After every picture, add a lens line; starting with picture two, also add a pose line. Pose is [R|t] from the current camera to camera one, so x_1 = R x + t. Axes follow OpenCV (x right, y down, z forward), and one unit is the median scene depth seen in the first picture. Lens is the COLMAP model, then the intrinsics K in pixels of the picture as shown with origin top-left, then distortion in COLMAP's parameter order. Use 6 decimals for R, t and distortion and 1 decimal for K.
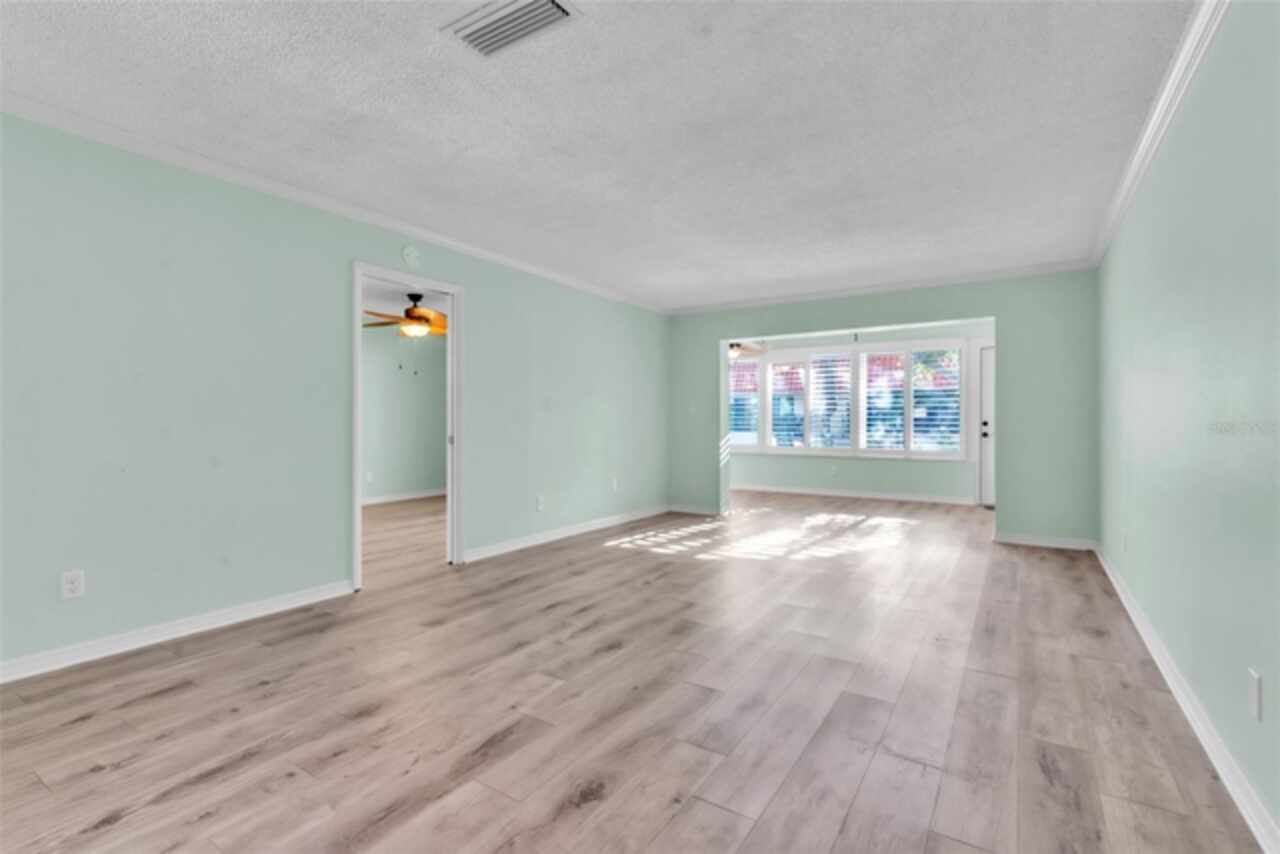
lens RADIAL K [[592.3, 0, 634.7], [0, 592.3, 421.6], [0, 0, 1]] dist [-0.001513, -0.000823]
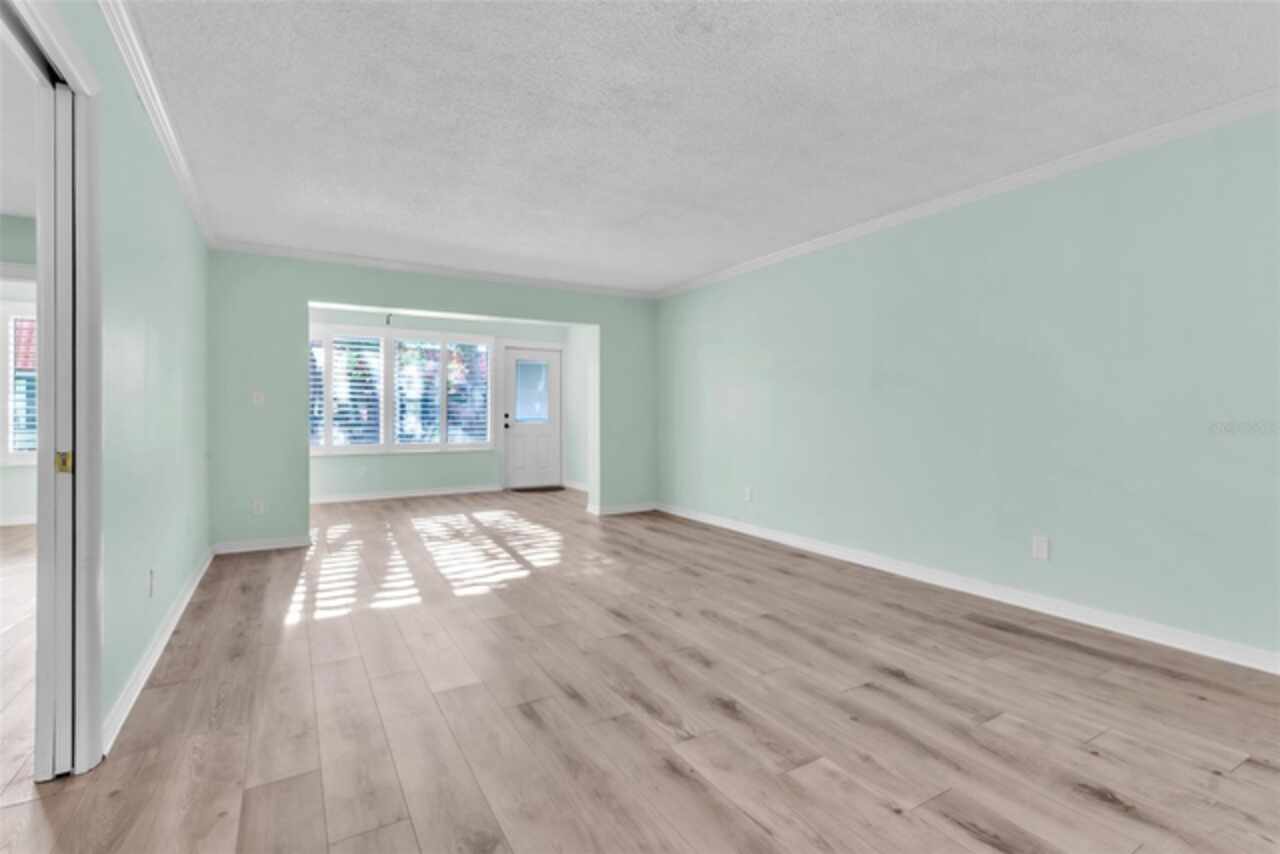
lens RADIAL K [[592.3, 0, 644.2], [0, 592.3, 427.9], [0, 0, 1]] dist [-0.001513, -0.000823]
pose [[0.438258, -0.019137, 0.898645, -0.697221], [-0.001977, 0.999750, 0.022254, 0.001495], [-0.898847, -0.011529, 0.438111, 0.691160]]
